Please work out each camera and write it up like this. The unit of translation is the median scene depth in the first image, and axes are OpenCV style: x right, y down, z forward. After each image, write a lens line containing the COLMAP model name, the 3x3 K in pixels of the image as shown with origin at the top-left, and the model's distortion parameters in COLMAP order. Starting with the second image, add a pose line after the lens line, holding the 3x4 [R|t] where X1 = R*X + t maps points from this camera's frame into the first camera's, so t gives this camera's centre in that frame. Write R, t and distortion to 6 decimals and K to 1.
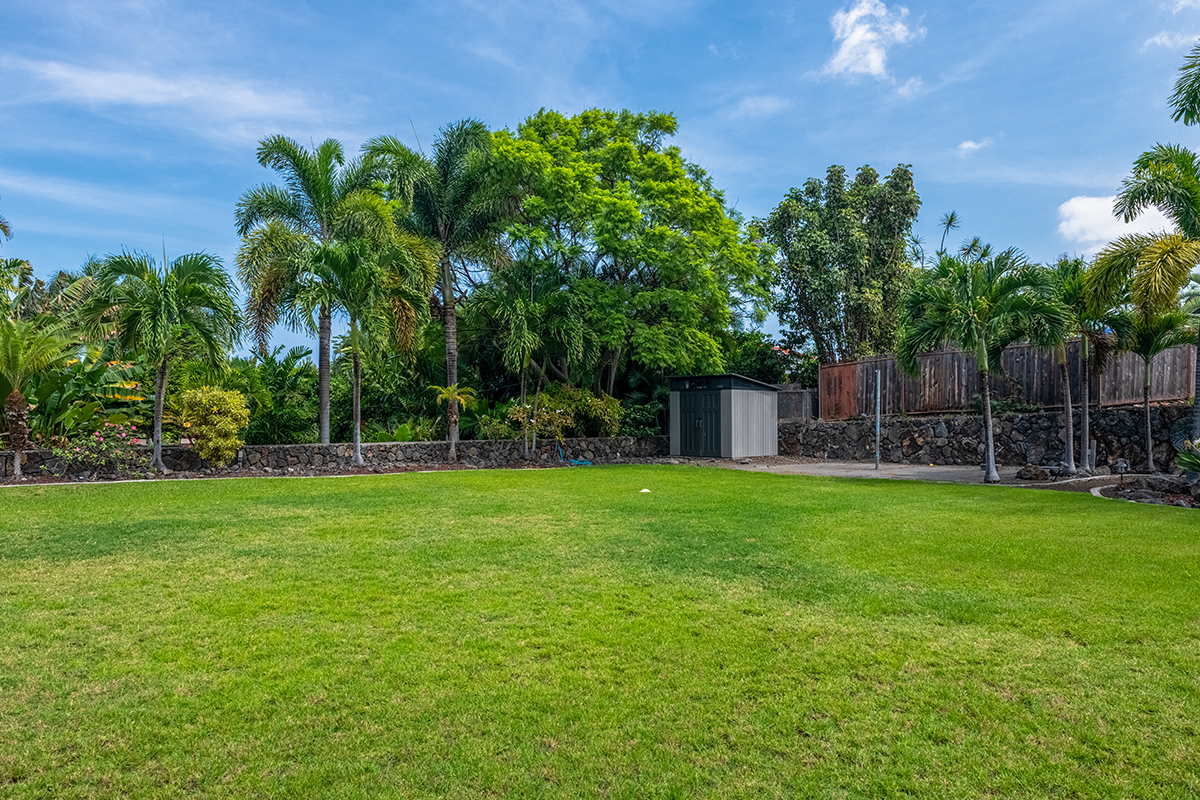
lens RADIAL K [[835.3, 0, 600.0], [0, 835.3, 400.0], [0, 0, 1]] dist [-0.007880, -0.003323]
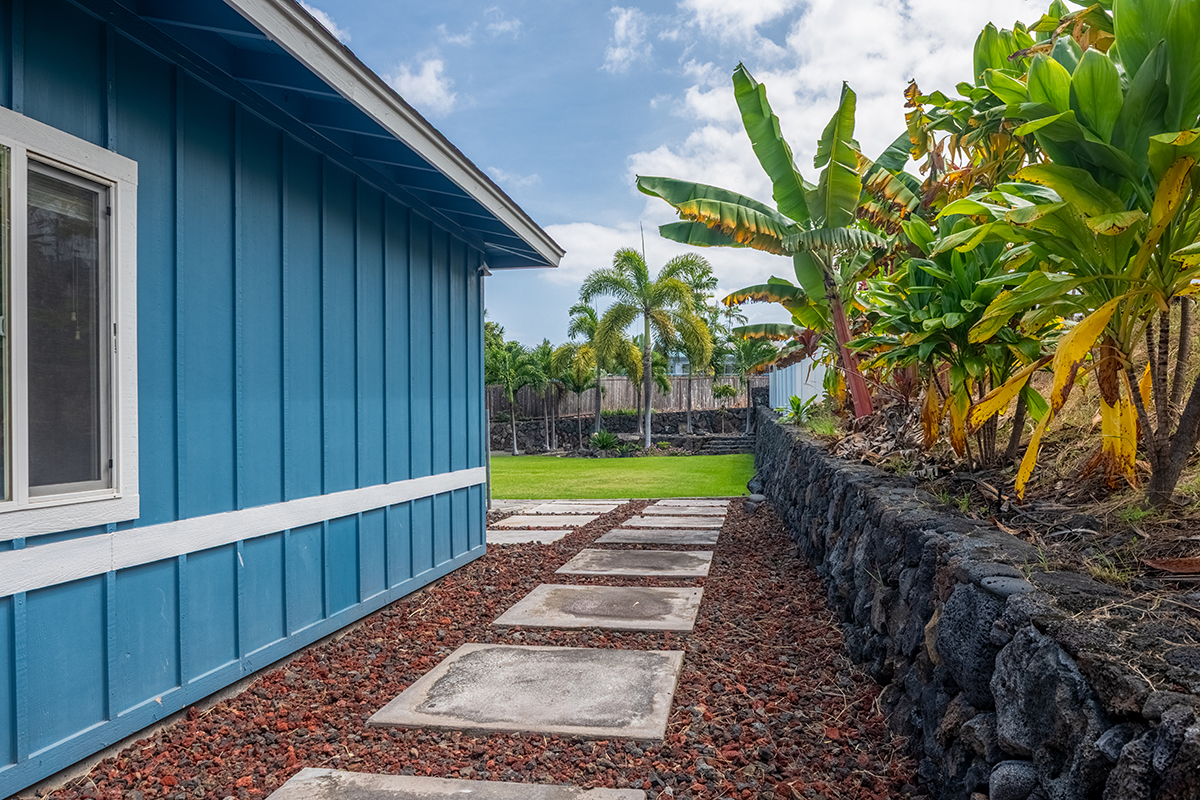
lens RADIAL K [[835.3, 0, 600.0], [0, 835.3, 400.0], [0, 0, 1]] dist [-0.007880, -0.003323]
pose [[0.830315, -0.004197, 0.557279, -0.380317], [0.004090, 0.999991, 0.001438, -0.033638], [-0.557279, 0.001085, 0.830324, -0.629407]]
